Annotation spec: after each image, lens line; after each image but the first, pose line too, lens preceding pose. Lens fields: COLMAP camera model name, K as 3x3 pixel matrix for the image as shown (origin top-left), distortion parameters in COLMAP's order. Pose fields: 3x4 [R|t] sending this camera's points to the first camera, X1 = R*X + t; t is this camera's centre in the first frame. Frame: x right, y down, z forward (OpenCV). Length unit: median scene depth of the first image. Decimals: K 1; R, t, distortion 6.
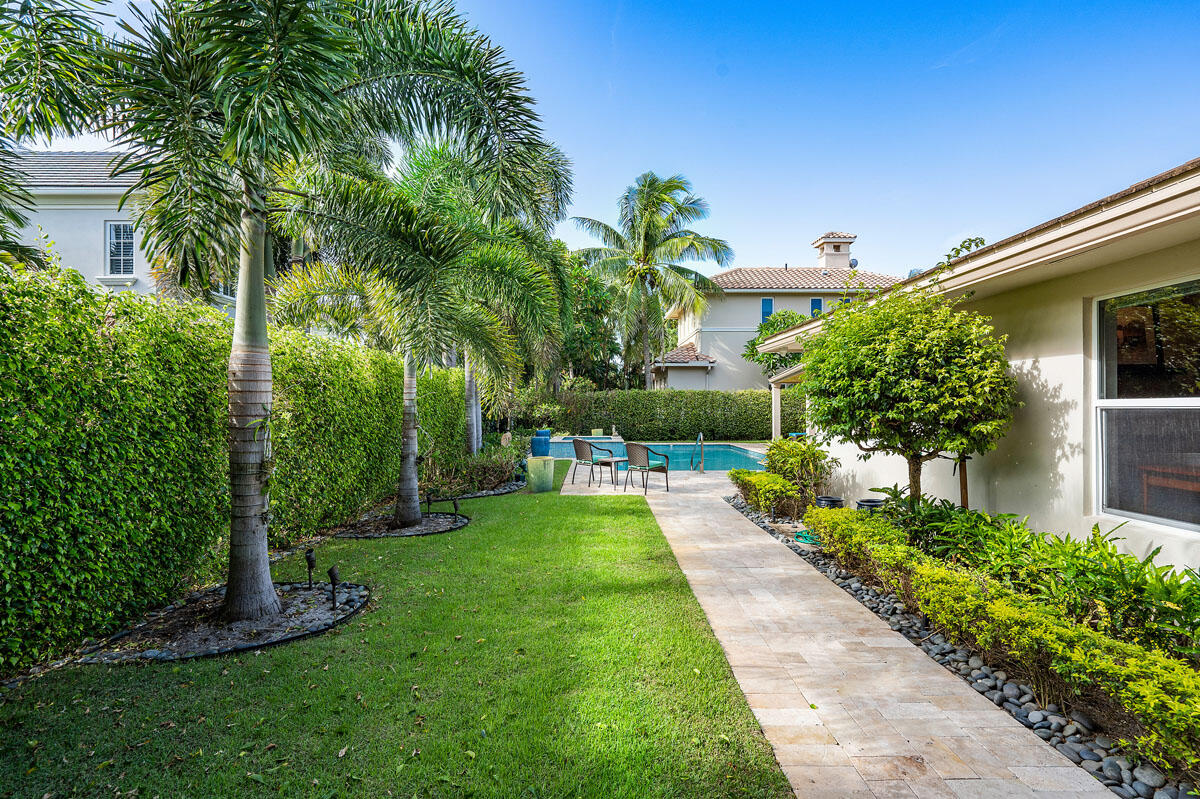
lens RADIAL K [[585.7, 0, 600.6], [0, 585.7, 398.5], [0, 0, 1]] dist [-0.000211, -0.000001]
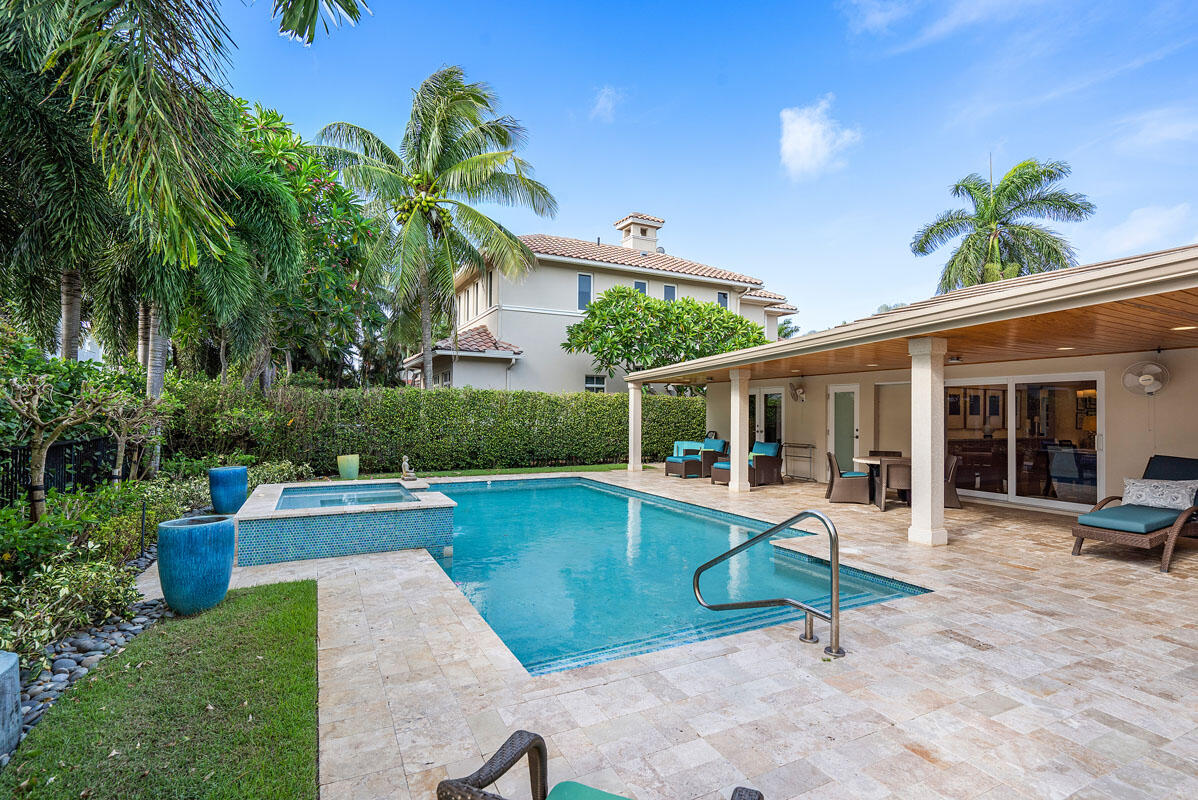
lens RADIAL K [[558.6, 0, 595.5], [0, 558.6, 393.7], [0, 0, 1]] dist [-0.001845, -0.000641]
pose [[0.895965, 0.023037, 0.443528, -0.026717], [-0.015538, 0.999668, -0.020535, 0.000686], [-0.443854, 0.011507, 0.896025, 0.348821]]
